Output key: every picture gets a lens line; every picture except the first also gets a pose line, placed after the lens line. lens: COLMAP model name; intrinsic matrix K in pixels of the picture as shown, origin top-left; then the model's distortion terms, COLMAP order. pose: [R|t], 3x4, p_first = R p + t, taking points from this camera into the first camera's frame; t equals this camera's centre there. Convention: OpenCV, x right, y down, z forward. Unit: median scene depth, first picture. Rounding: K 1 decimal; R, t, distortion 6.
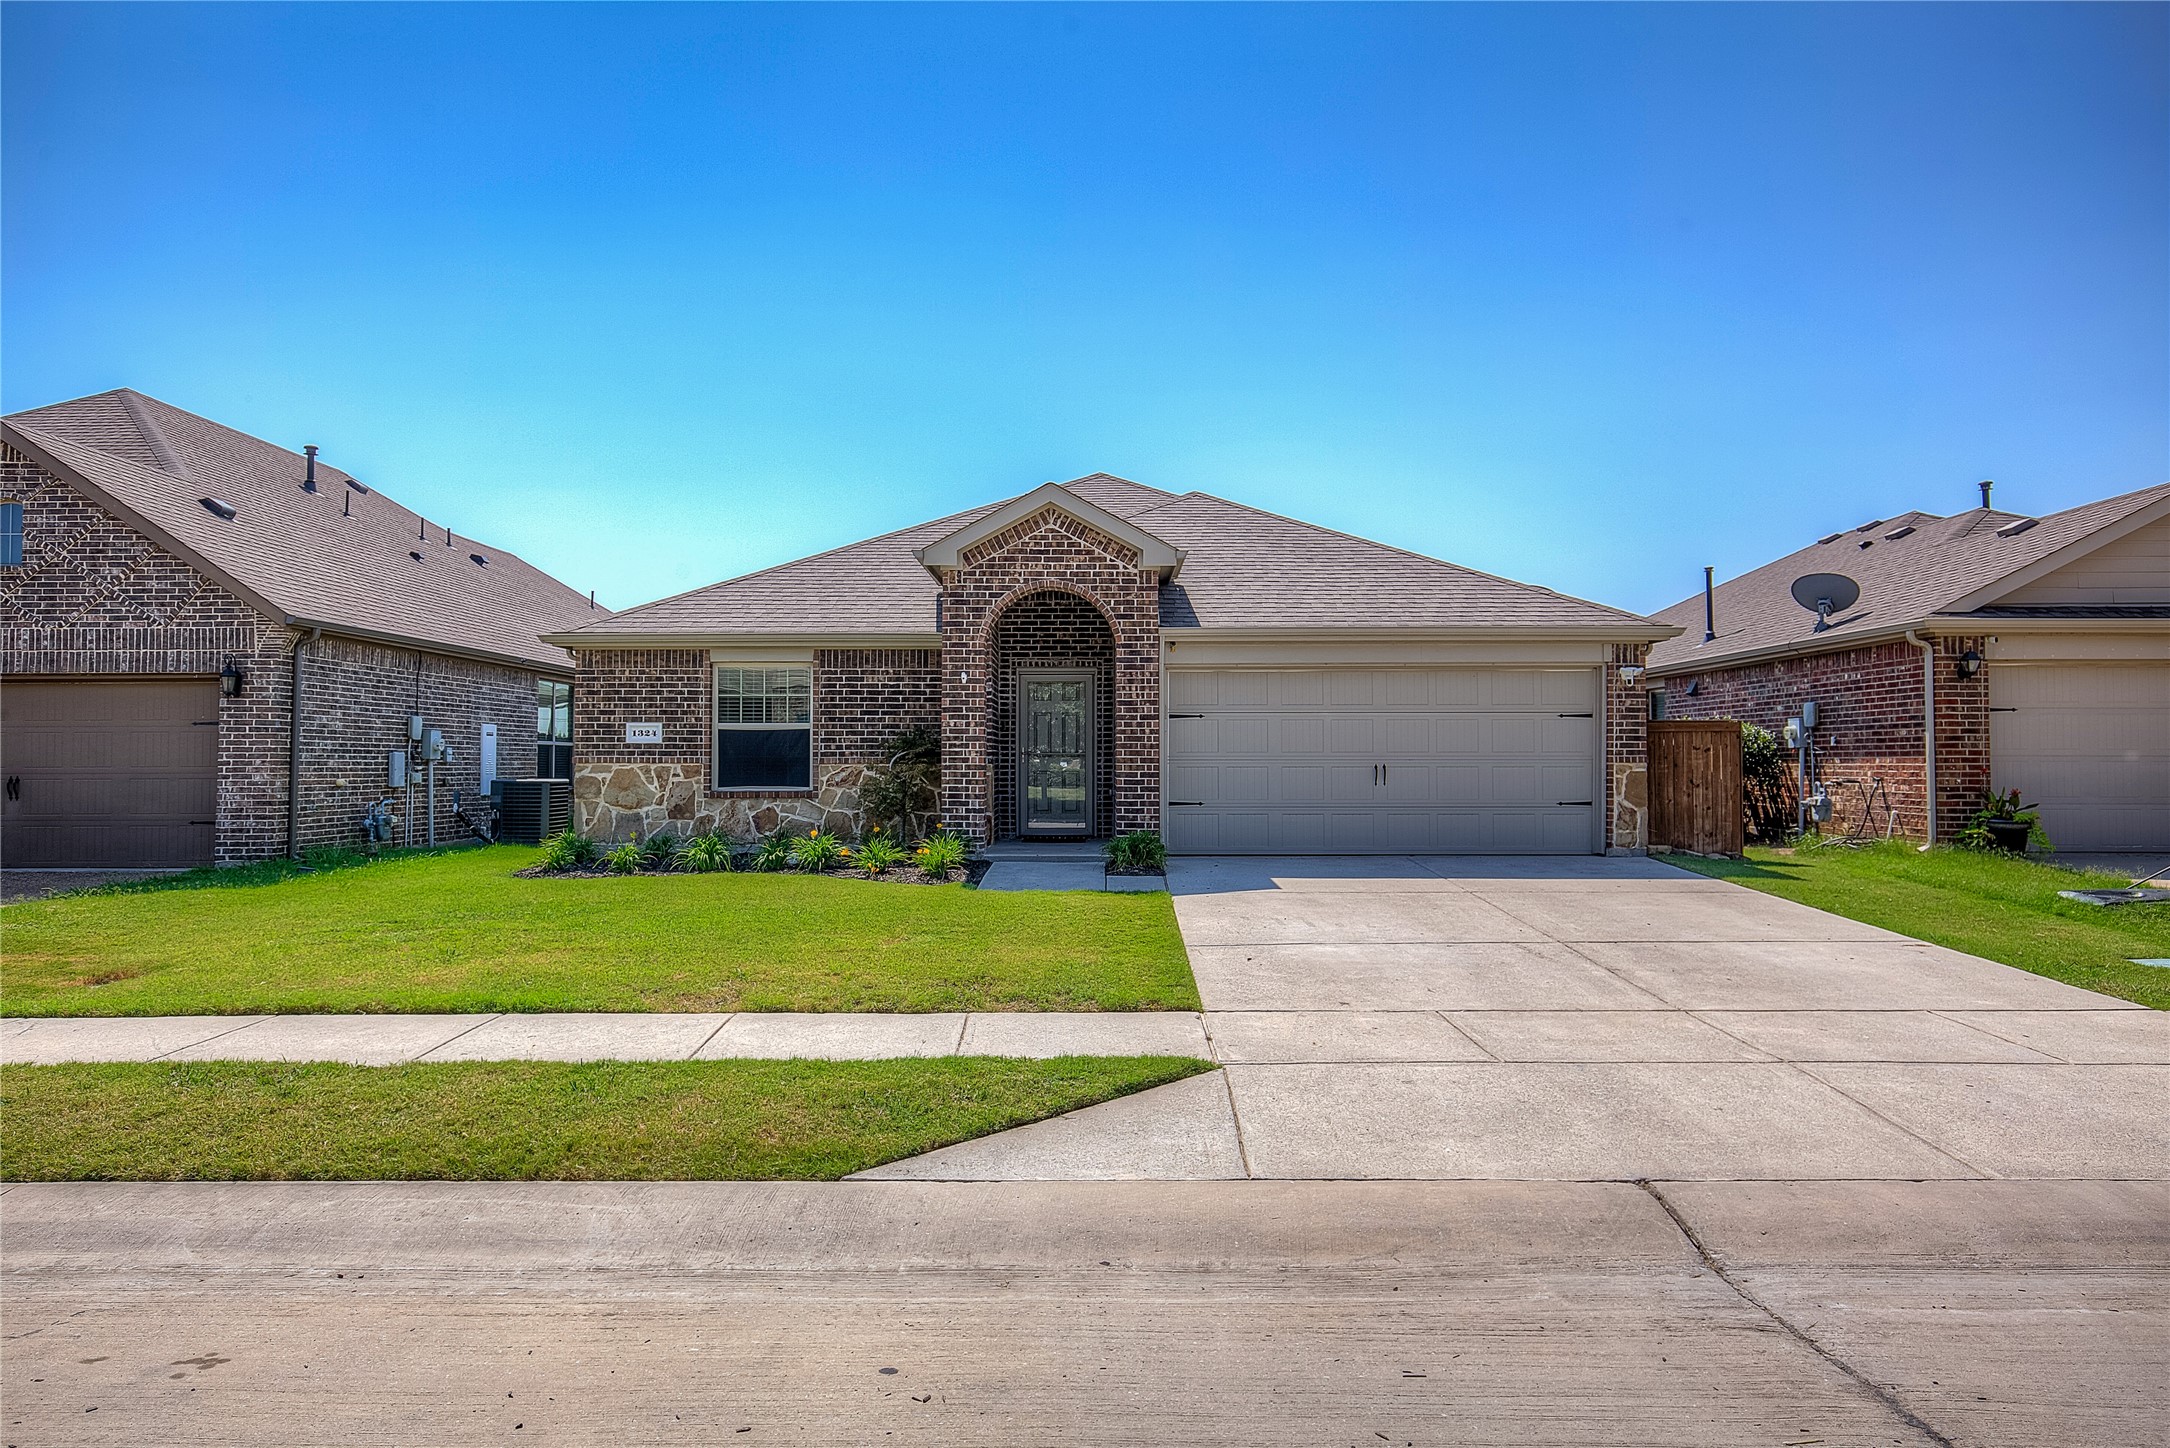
lens RADIAL K [[1438.8, 0, 1085.0], [0, 1438.8, 724.0], [0, 0, 1]] dist [-0.004216, -0.000820]
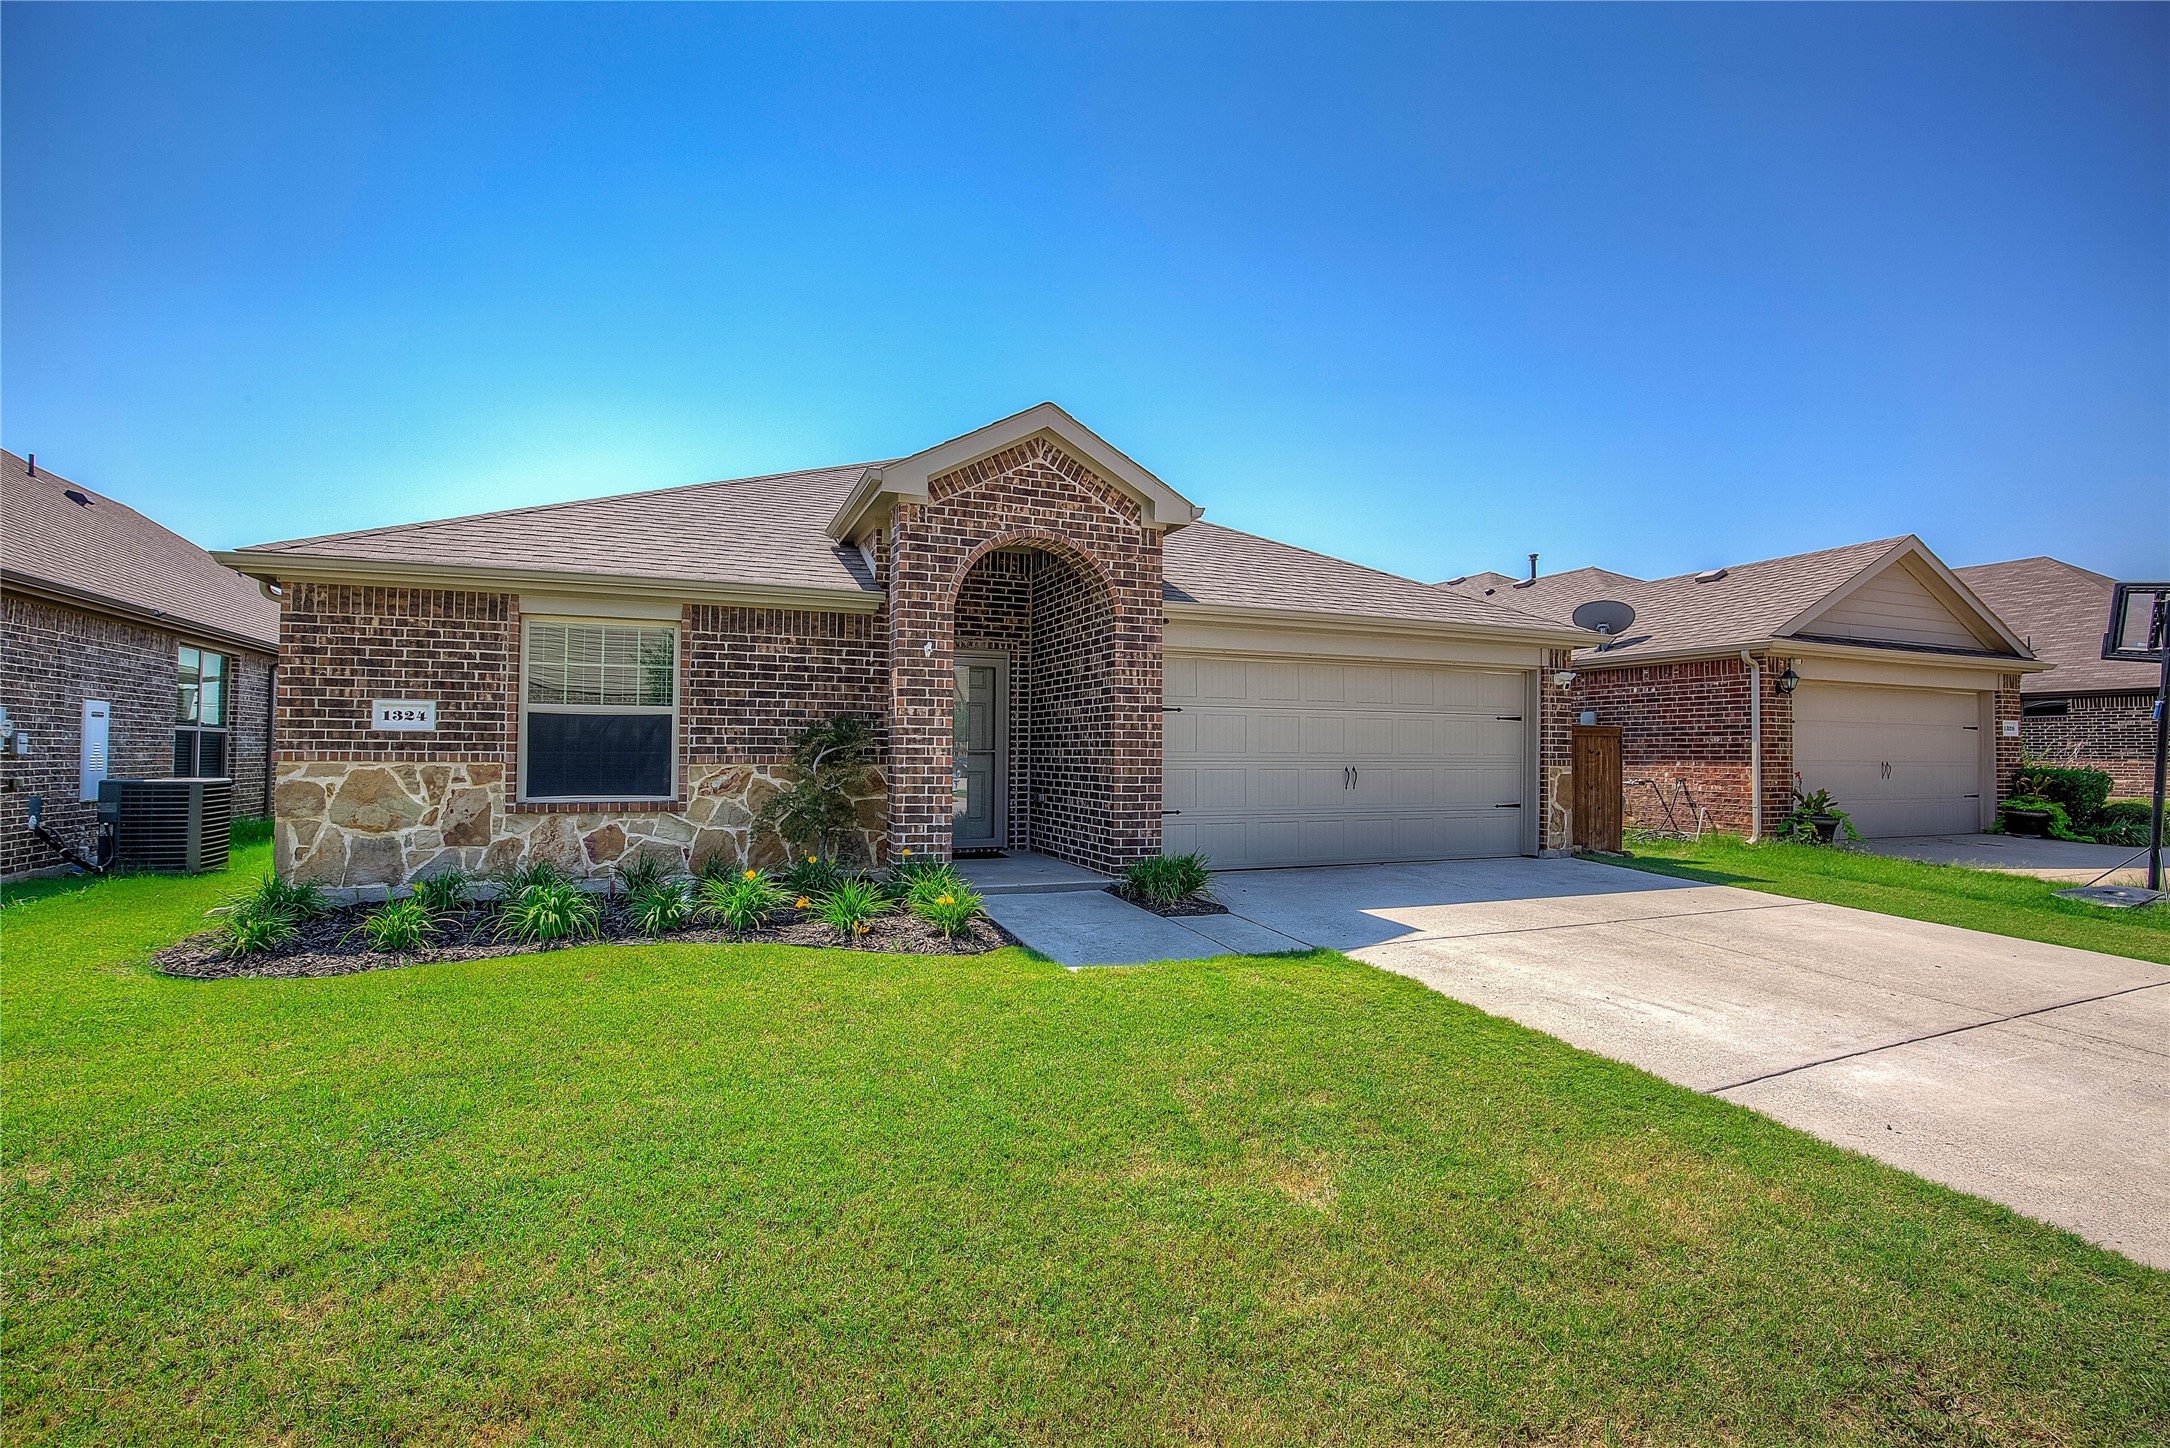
lens RADIAL K [[1001.2, 0, 1085.0], [0, 1001.2, 724.0], [0, 0, 1]] dist [-0.034731, 0.005614]
pose [[0.916313, 0.019098, 0.400006, -0.204675], [-0.017993, 0.999817, -0.006517, 0.007702], [-0.400057, -0.001226, 0.916489, 0.470810]]
